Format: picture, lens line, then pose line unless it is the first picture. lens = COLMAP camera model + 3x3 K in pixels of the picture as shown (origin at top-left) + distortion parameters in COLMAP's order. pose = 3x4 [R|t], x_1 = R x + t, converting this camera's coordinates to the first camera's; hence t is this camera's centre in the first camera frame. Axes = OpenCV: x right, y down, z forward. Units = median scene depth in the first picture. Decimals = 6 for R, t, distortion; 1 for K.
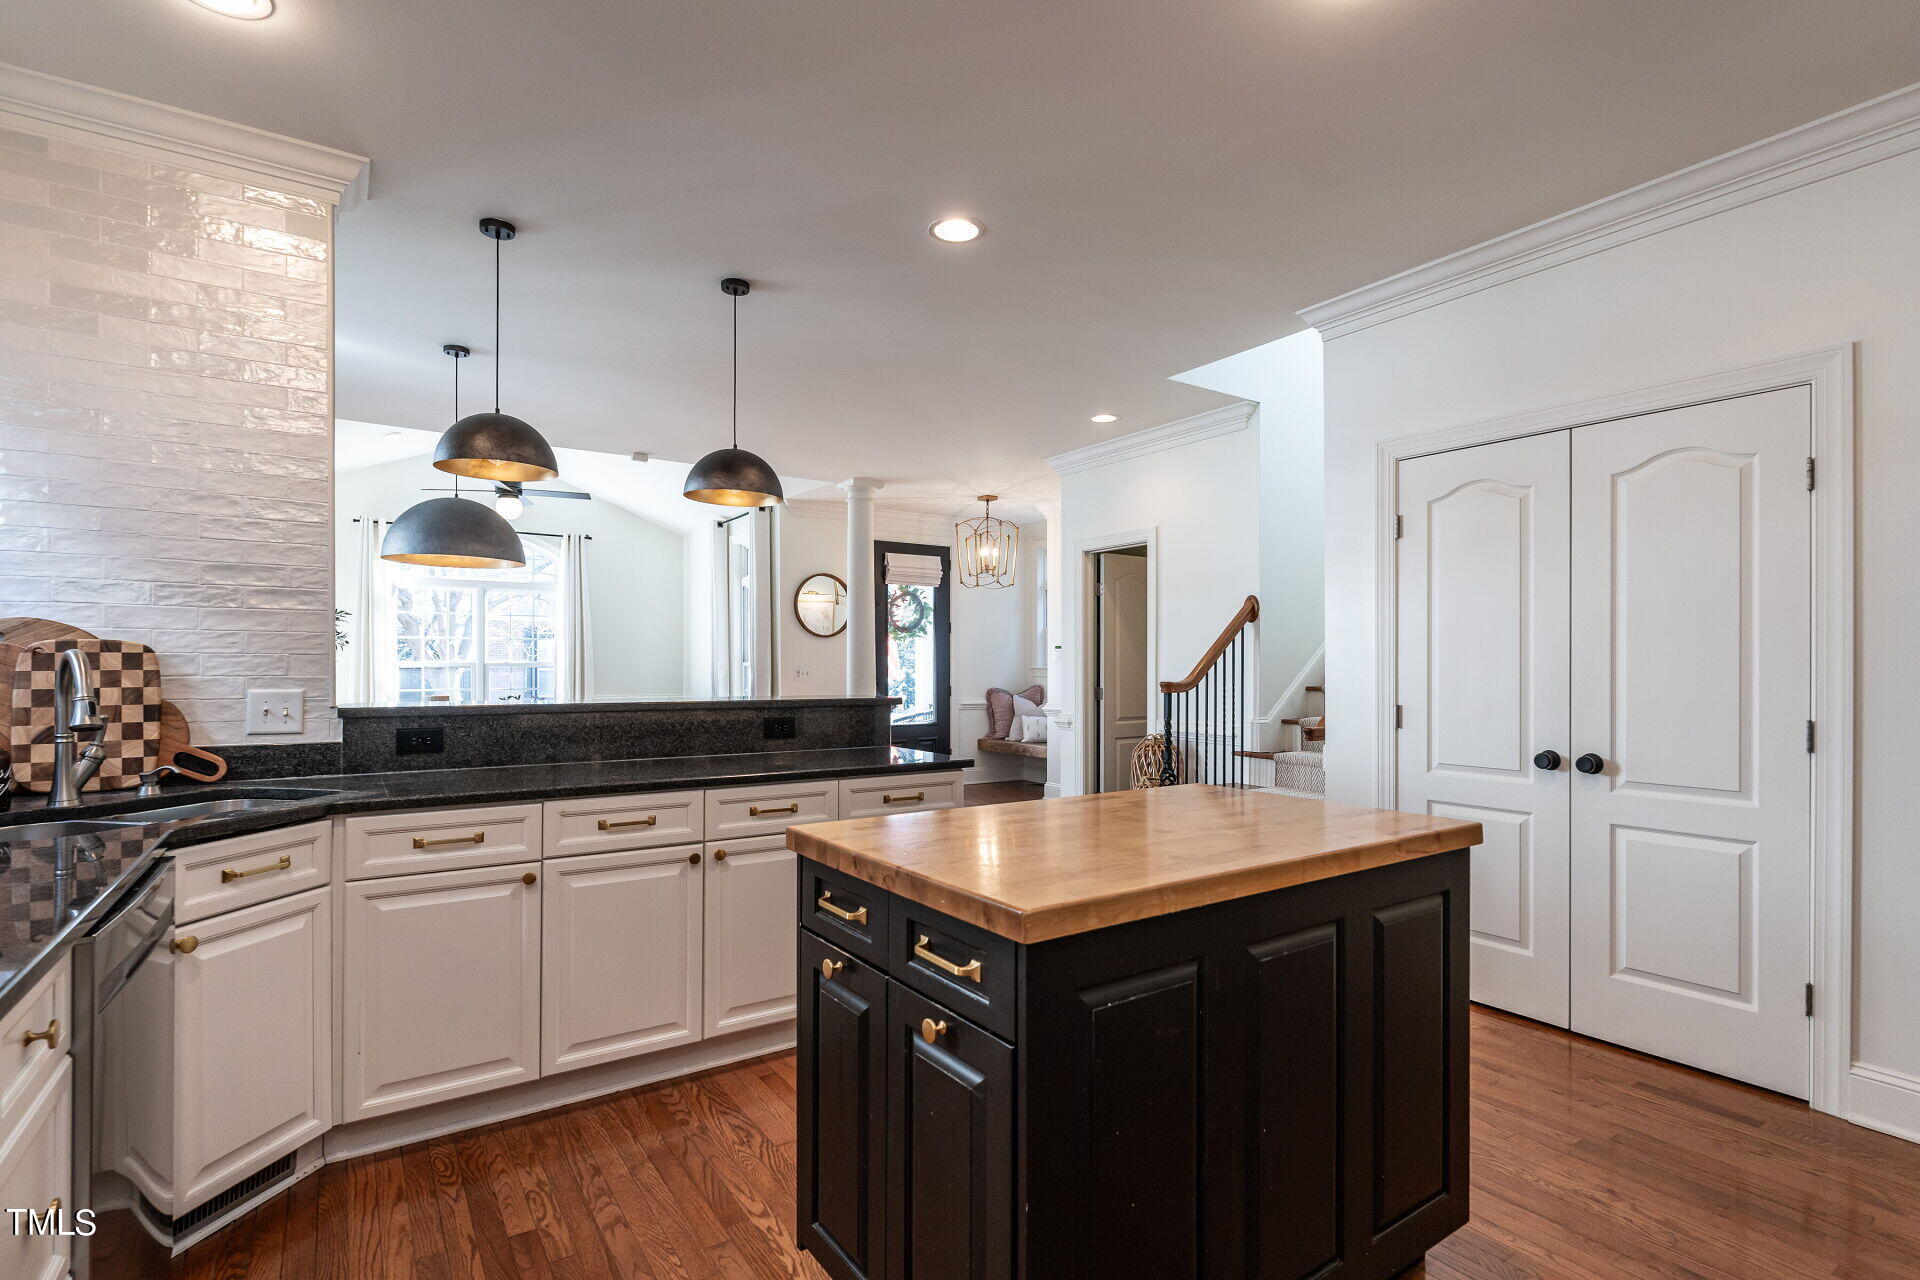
lens RADIAL K [[921.6, 0, 960.0], [0, 921.6, 640.0], [0, 0, 1]] dist [0.000075, 0.000051]
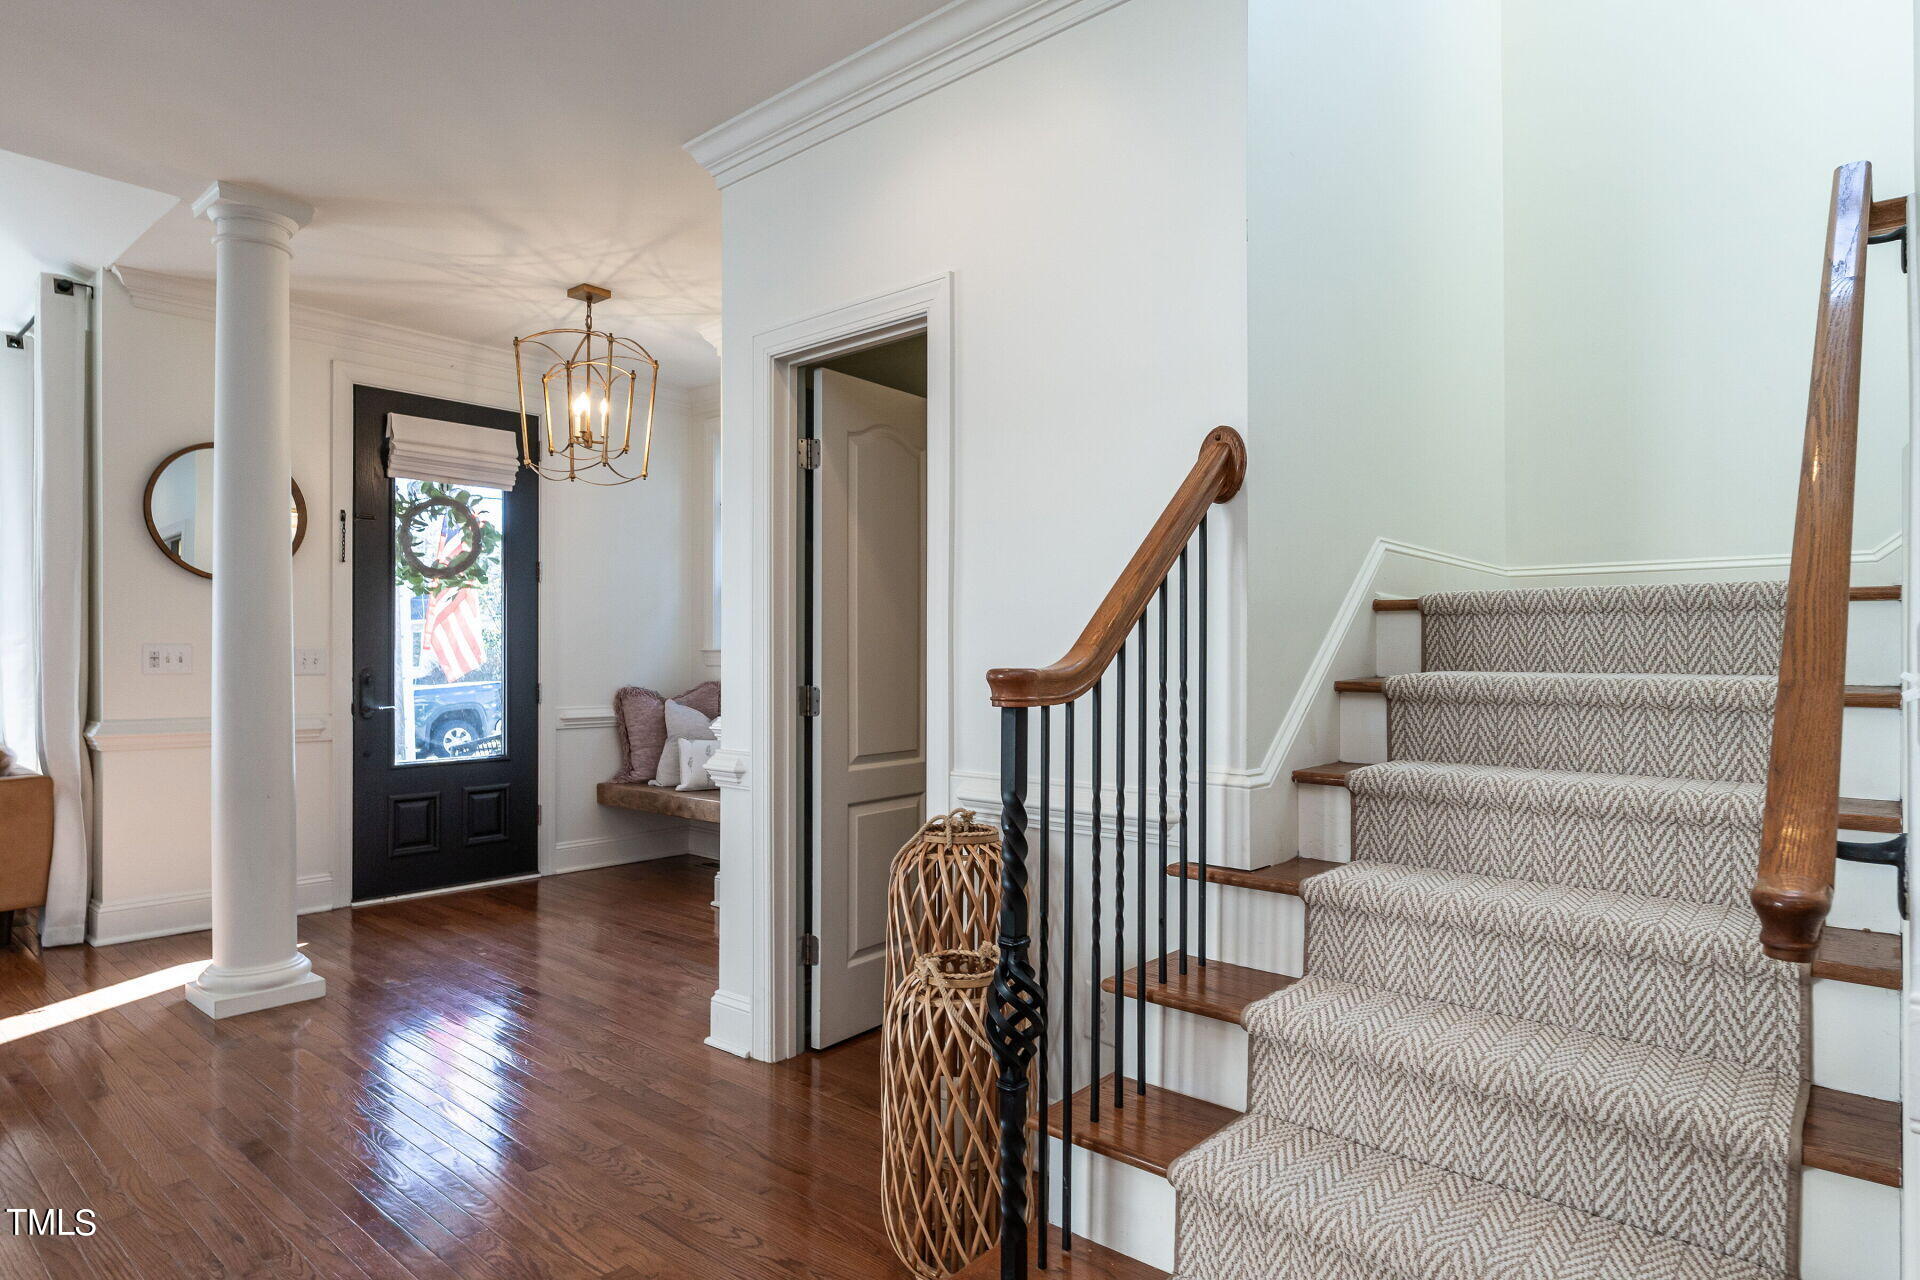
lens RADIAL K [[1077.3, 0, 960.0], [0, 1077.3, 640.0], [0, 0, 1]] dist [-0.003020, -0.000443]
pose [[0.966495, -0.000520, 0.256683, 0.069574], [-0.002935, 0.999910, 0.013079, 0.018029], [-0.256667, -0.013394, 0.966407, 0.389672]]
